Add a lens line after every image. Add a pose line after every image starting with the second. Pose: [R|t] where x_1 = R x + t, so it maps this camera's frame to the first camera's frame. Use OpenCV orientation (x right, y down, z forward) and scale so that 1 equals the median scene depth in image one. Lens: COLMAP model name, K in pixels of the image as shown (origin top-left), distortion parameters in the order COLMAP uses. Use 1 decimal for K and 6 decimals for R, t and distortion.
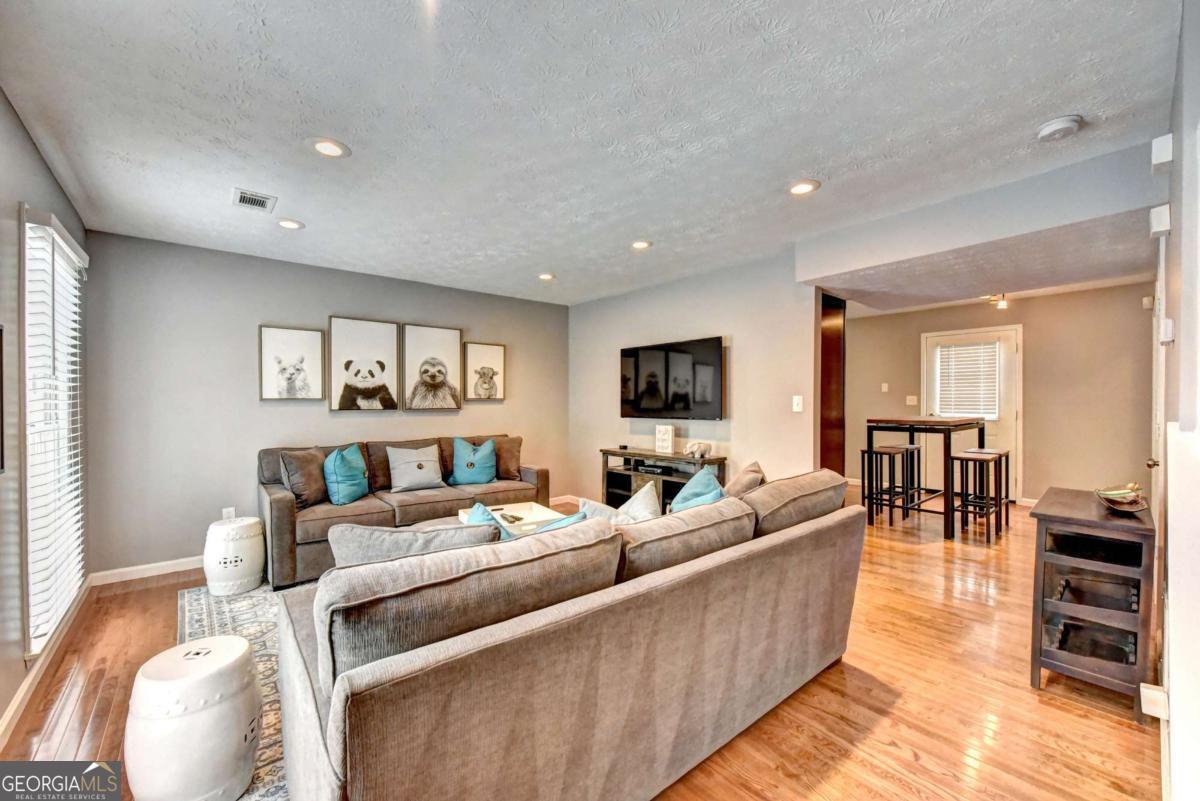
lens RADIAL K [[473.2, 0, 597.1], [0, 473.2, 404.8], [0, 0, 1]] dist [-0.009336, -0.000492]
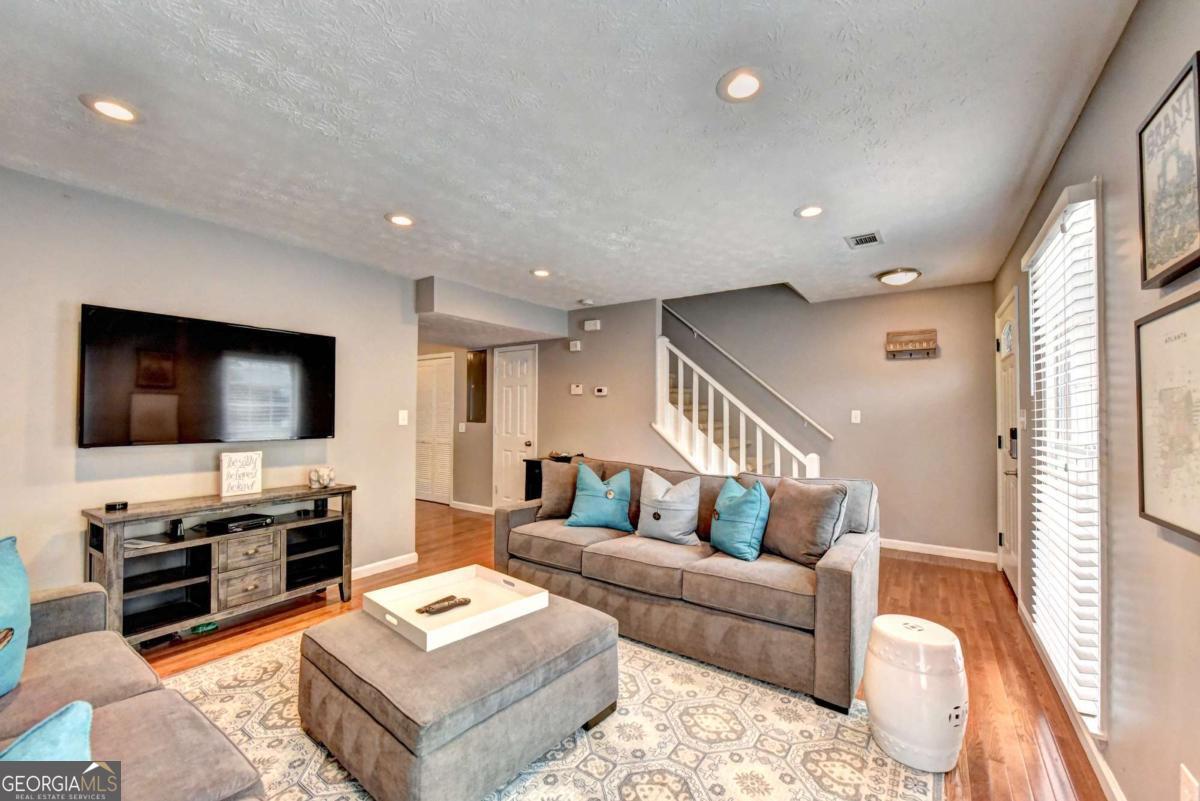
lens RADIAL K [[473.2, 0, 598.8], [0, 473.2, 406.2], [0, 0, 1]] dist [-0.009336, -0.000492]
pose [[-0.256560, 0.009791, 0.966479, -0.659303], [-0.005501, 0.999918, -0.011590, -0.015852], [-0.966513, -0.008291, -0.256485, 0.760087]]
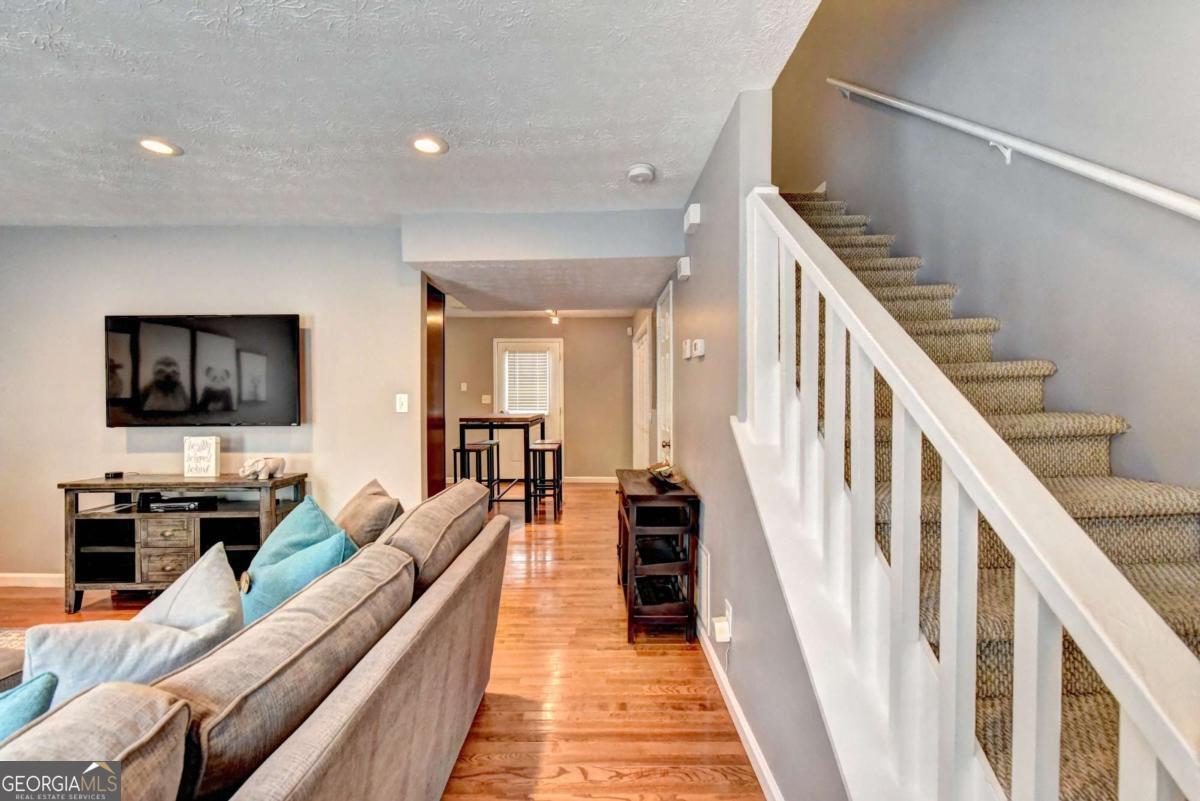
lens RADIAL K [[473.2, 0, 597.8], [0, 473.2, 405.4], [0, 0, 1]] dist [-0.009336, -0.000492]
pose [[0.638391, -0.010621, 0.769639, -0.012394], [0.007109, 0.999944, 0.007902, -0.002145], [-0.769680, 0.000426, 0.638430, 0.149222]]
